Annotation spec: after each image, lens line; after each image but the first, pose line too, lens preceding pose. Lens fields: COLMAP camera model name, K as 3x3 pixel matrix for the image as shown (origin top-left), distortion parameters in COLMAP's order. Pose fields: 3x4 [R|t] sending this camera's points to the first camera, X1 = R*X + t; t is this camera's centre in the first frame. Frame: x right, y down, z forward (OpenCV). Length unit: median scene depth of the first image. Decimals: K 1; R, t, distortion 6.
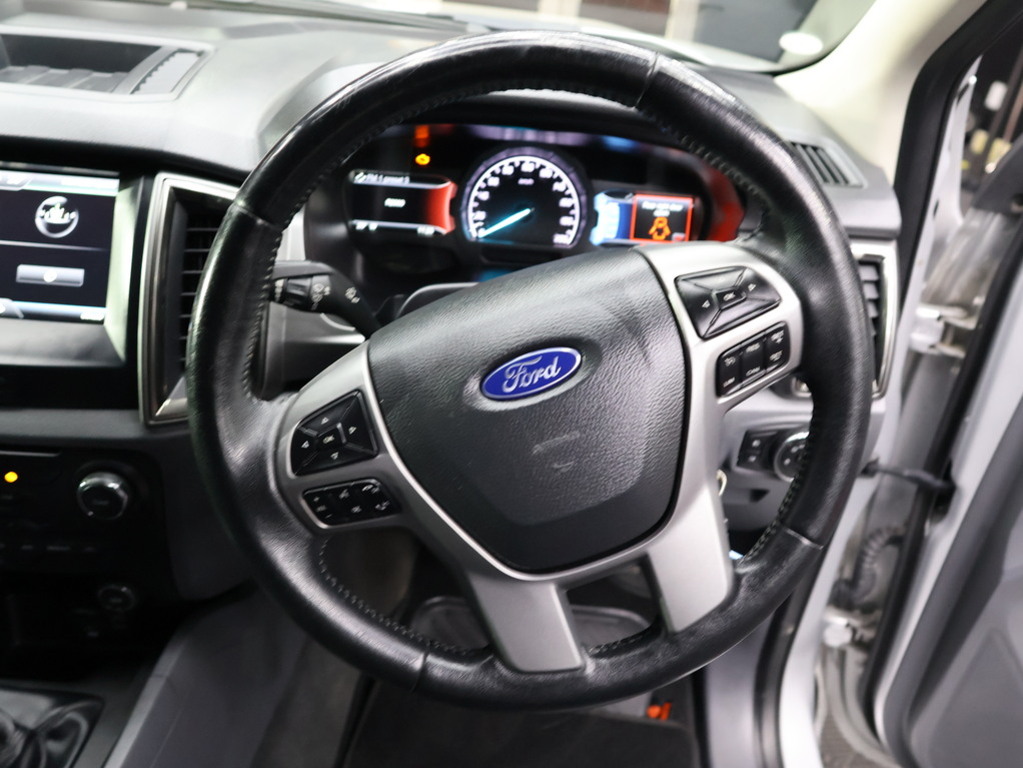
lens RADIAL K [[863.3, 0, 511.5], [0, 863.3, 384.0], [0, 0, 1]] dist [-0.005829, -0.006580]
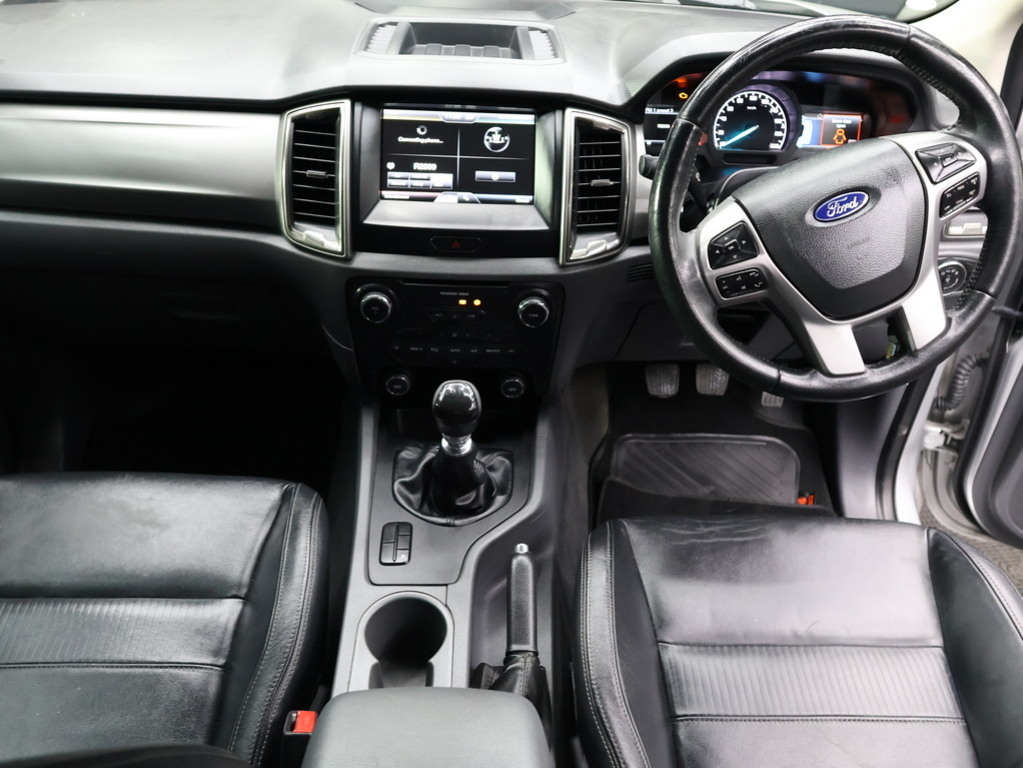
lens RADIAL K [[852.7, 0, 511.5], [0, 852.7, 384.0], [0, 0, 1]] dist [-0.005454, -0.002950]
pose [[0.998995, -0.044819, 0.000821, -0.521803], [0.044696, 0.997317, 0.057975, 0.170791], [-0.003417, -0.057880, 0.998318, -0.616860]]
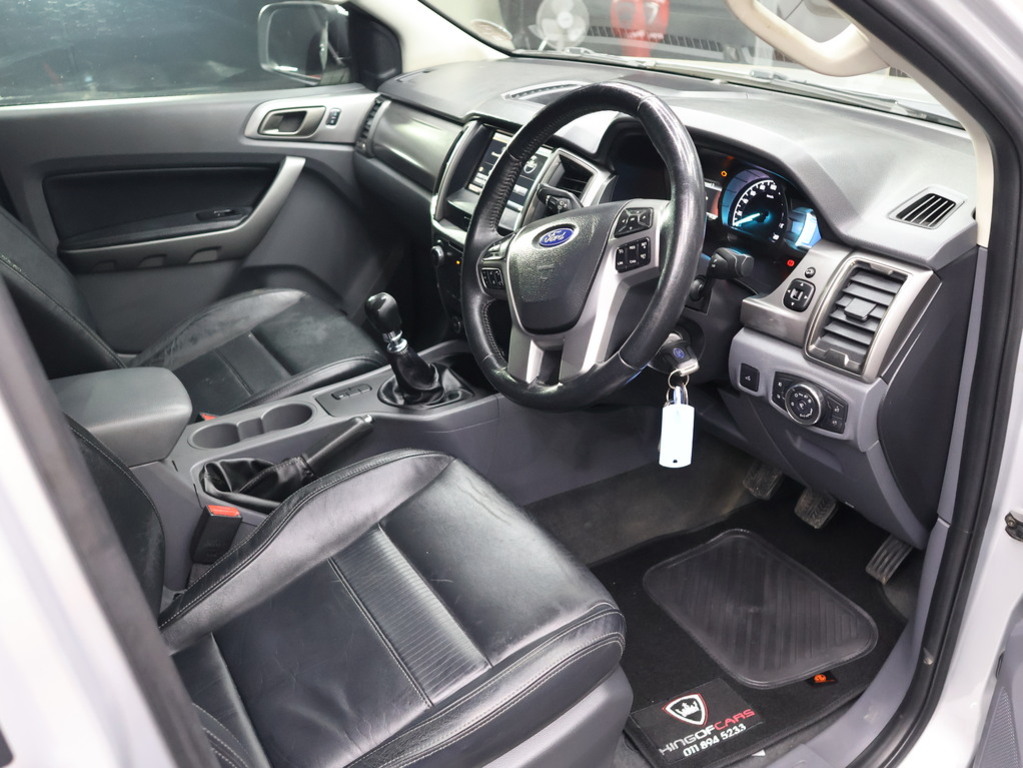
lens RADIAL K [[852.7, 0, 511.5], [0, 852.7, 384.0], [0, 0, 1]] dist [-0.005454, -0.002950]
pose [[0.534280, 0.315198, -0.784344, 1.298712], [-0.388989, 0.915475, 0.102923, 0.109339], [0.750488, 0.250112, 0.611729, -0.209675]]
